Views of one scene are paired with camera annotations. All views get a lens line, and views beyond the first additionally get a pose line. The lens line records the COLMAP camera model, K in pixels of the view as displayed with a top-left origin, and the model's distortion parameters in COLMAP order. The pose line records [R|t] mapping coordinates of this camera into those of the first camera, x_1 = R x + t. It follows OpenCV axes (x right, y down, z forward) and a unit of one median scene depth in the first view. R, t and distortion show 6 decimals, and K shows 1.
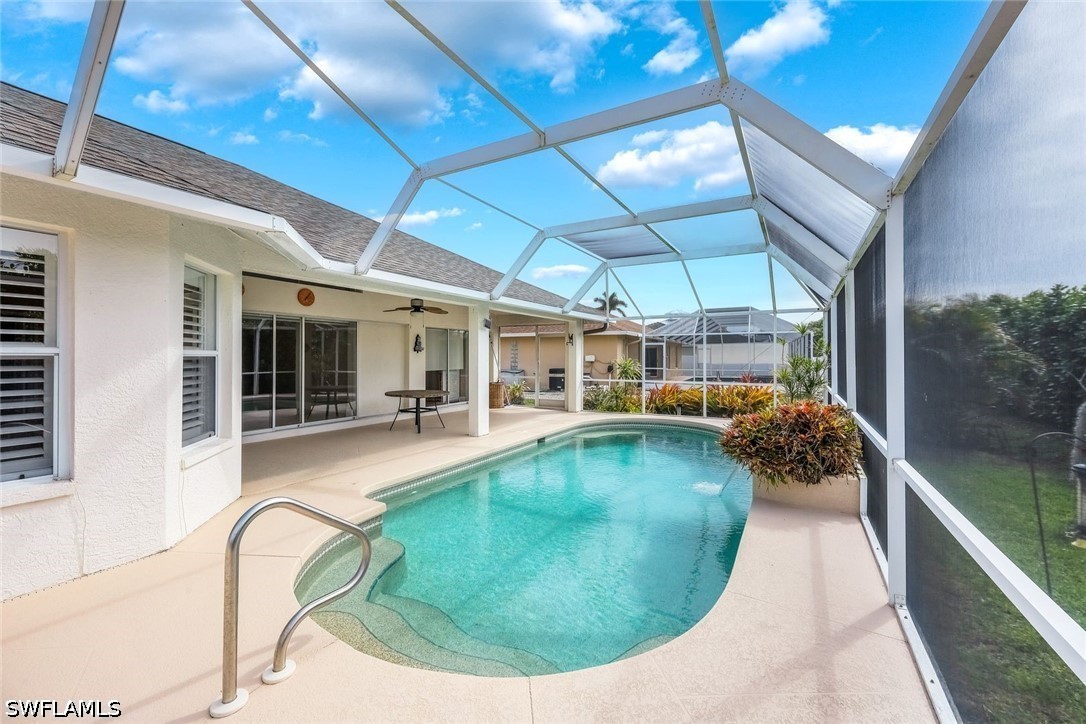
lens RADIAL K [[442.3, 0, 539.9], [0, 442.3, 355.9], [0, 0, 1]] dist [0.001439, 0.000061]
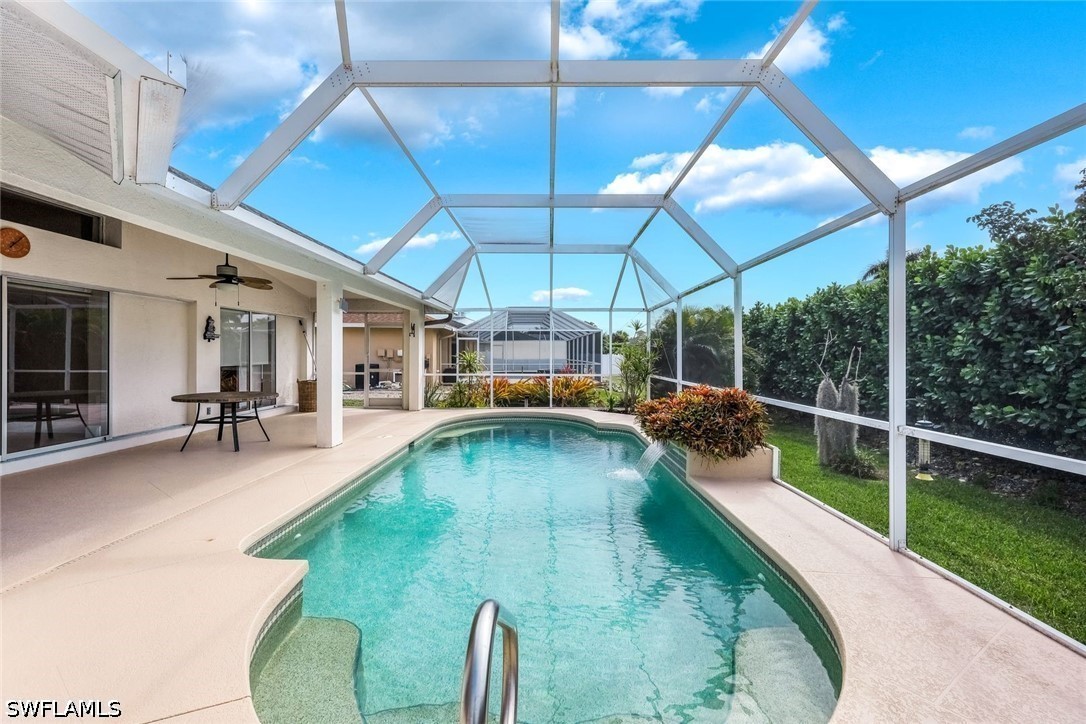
lens RADIAL K [[437.2, 0, 542.9], [0, 437.2, 354.8], [0, 0, 1]] dist [-0.000722, 0.000165]
pose [[0.873890, 0.001536, 0.486121, -0.152517], [-0.003785, 0.999986, 0.003644, 0.010566], [-0.486108, -0.005025, 0.873884, 0.113083]]
